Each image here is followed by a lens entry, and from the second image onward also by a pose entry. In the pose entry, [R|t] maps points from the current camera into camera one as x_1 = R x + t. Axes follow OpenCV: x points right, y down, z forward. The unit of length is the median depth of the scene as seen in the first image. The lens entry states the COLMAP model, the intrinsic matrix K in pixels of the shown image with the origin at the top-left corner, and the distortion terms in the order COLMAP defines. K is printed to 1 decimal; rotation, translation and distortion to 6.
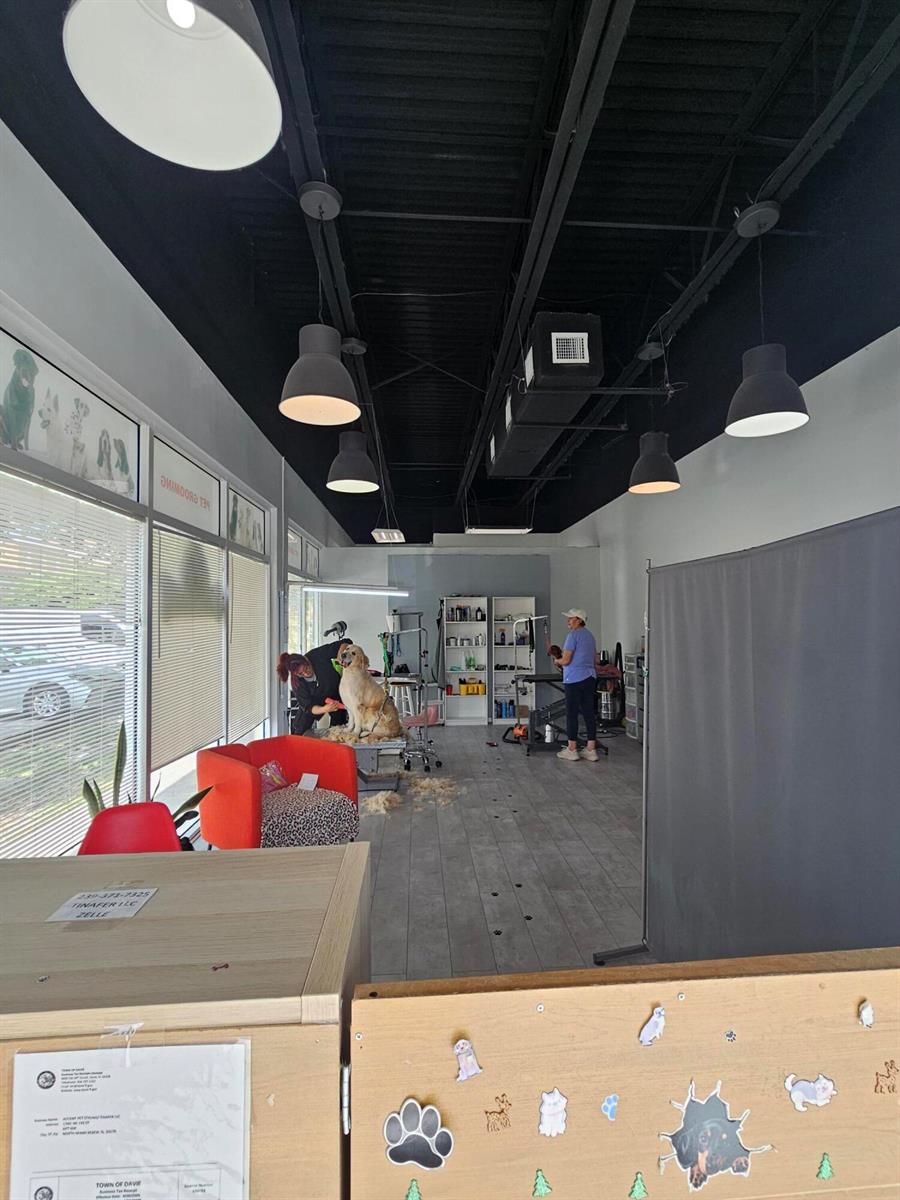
lens RADIAL K [[570.4, 0, 454.8], [0, 570.4, 598.1], [0, 0, 1]] dist [-0.005165, -0.000003]
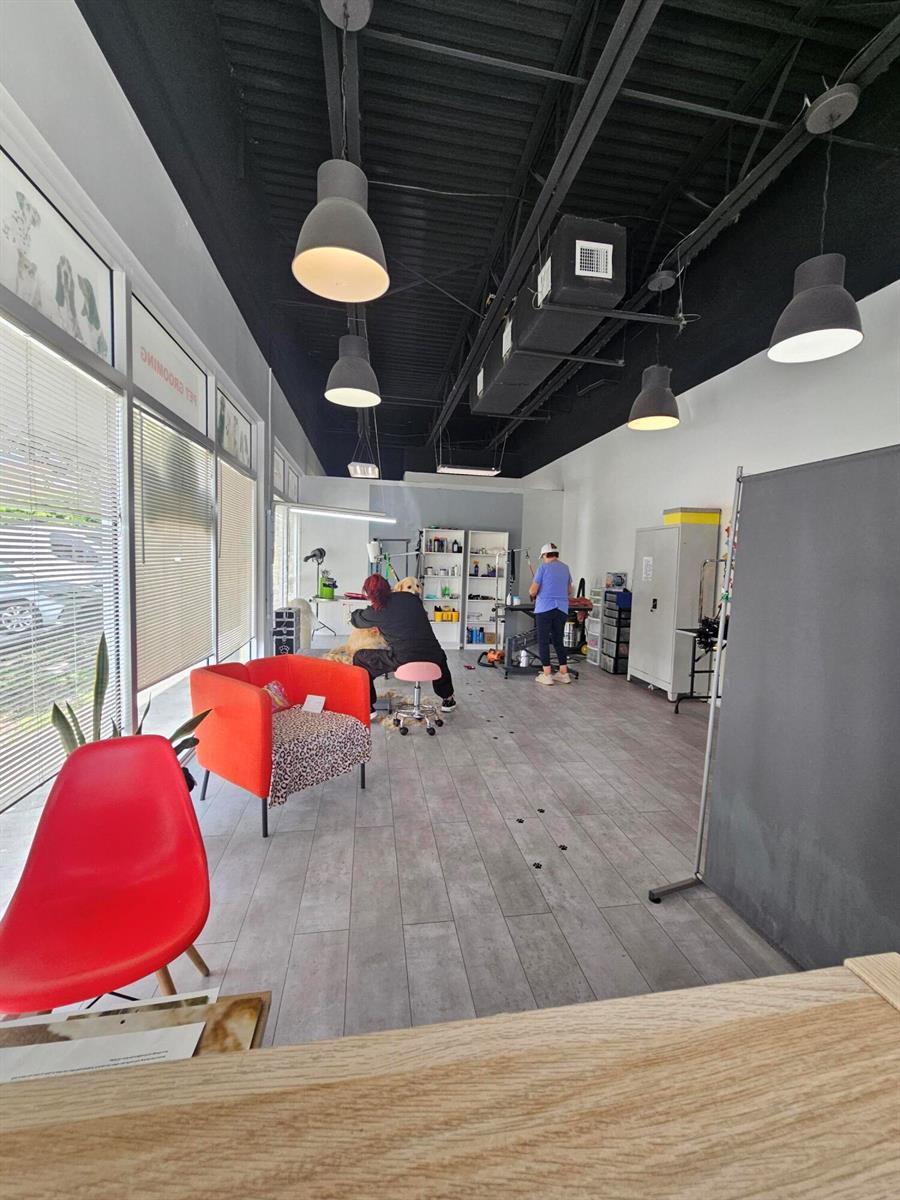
lens RADIAL K [[492.0, 0, 454.2], [0, 492.0, 597.2], [0, 0, 1]] dist [-0.003217, 0.000738]
pose [[0.993720, 0.034573, 0.106417, -0.097019], [-0.046258, 0.992924, 0.109374, 0.039428], [-0.101883, -0.113610, 0.988288, 0.157925]]
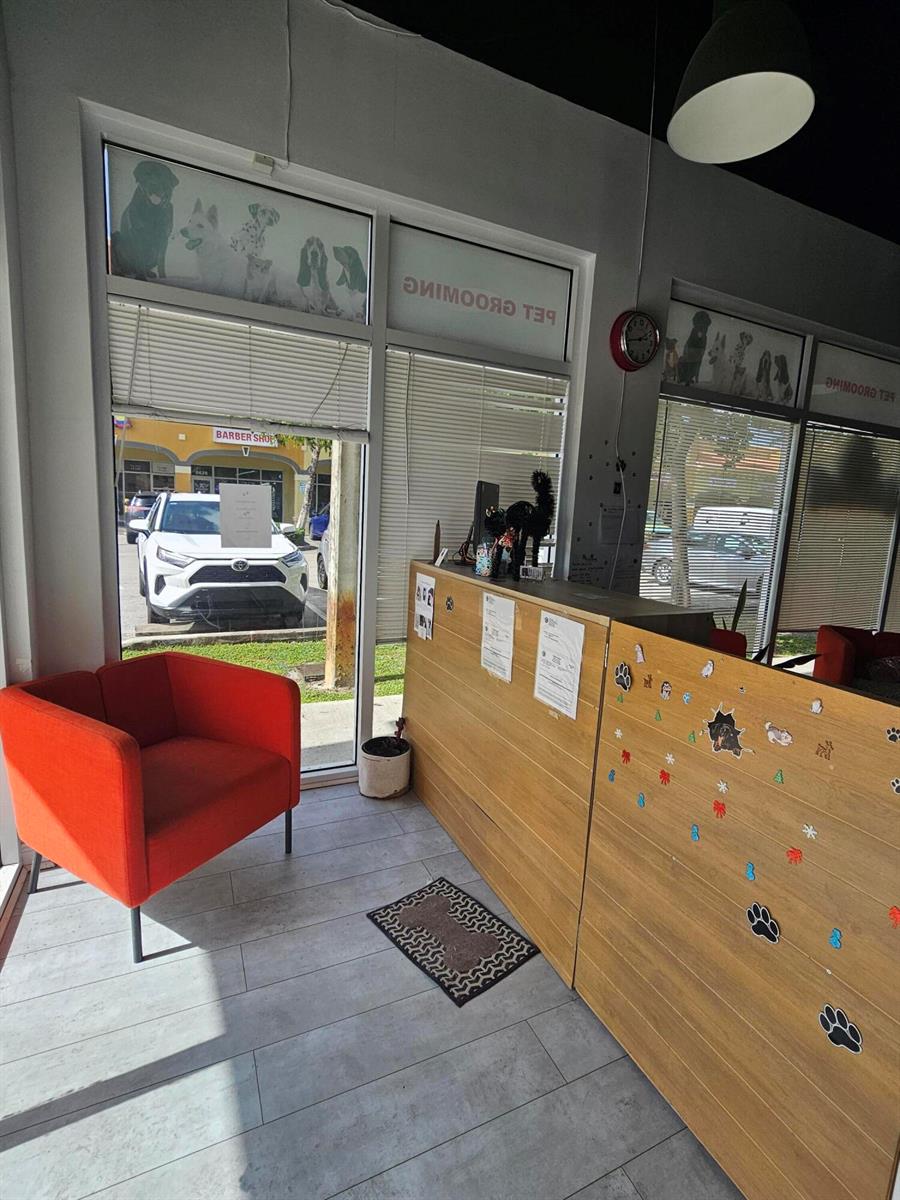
lens RADIAL K [[570.4, 0, 454.8], [0, 570.4, 598.1], [0, 0, 1]] dist [-0.005165, -0.000003]
pose [[0.367017, 0.177353, -0.913151, 0.241894], [-0.023465, 0.983109, 0.181509, 0.018463], [0.929918, -0.045189, 0.364979, -0.078616]]
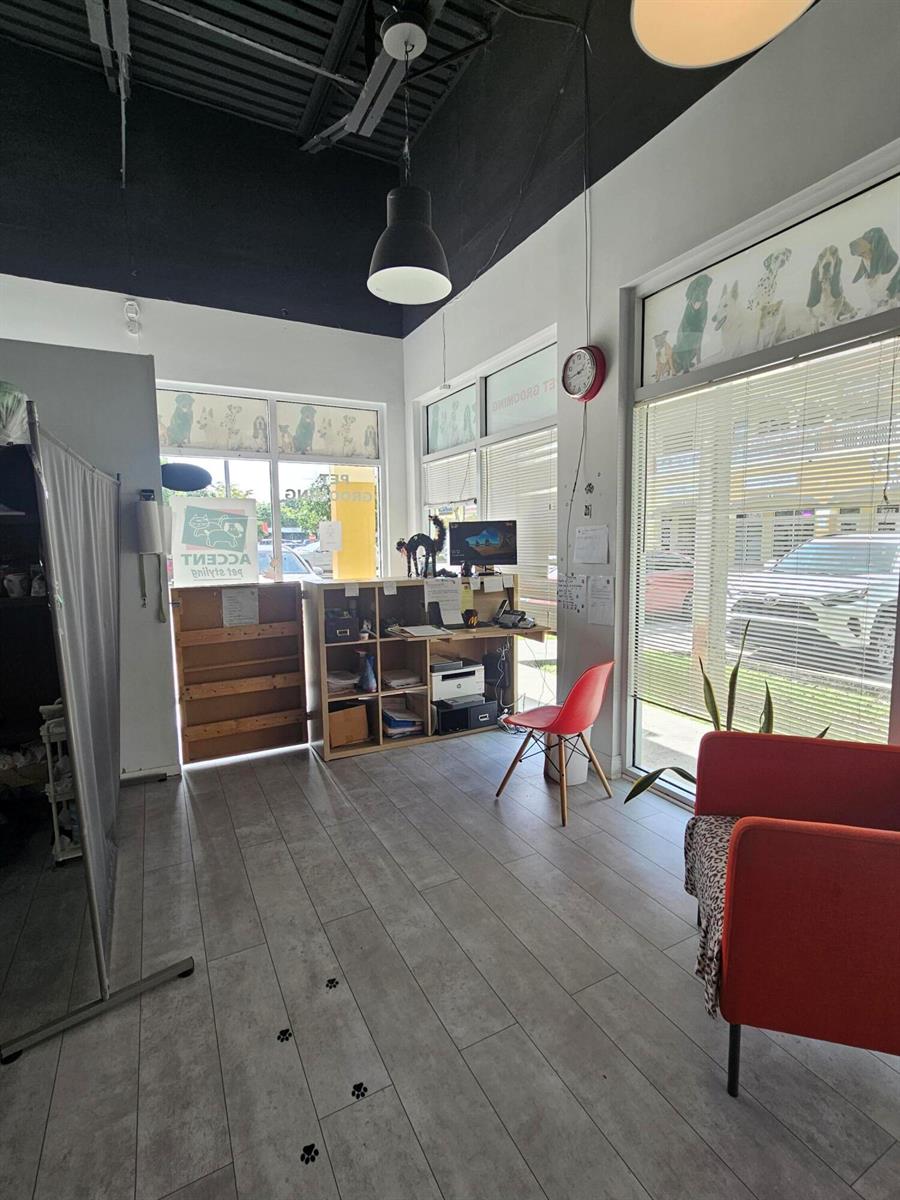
lens RADIAL K [[570.4, 0, 454.8], [0, 570.4, 598.1], [0, 0, 1]] dist [-0.005165, -0.000003]
pose [[-0.912189, 0.063694, -0.404790, 0.109950], [0.037016, 0.996615, 0.073403, 0.060419], [0.408095, 0.051974, -0.911459, 0.976458]]
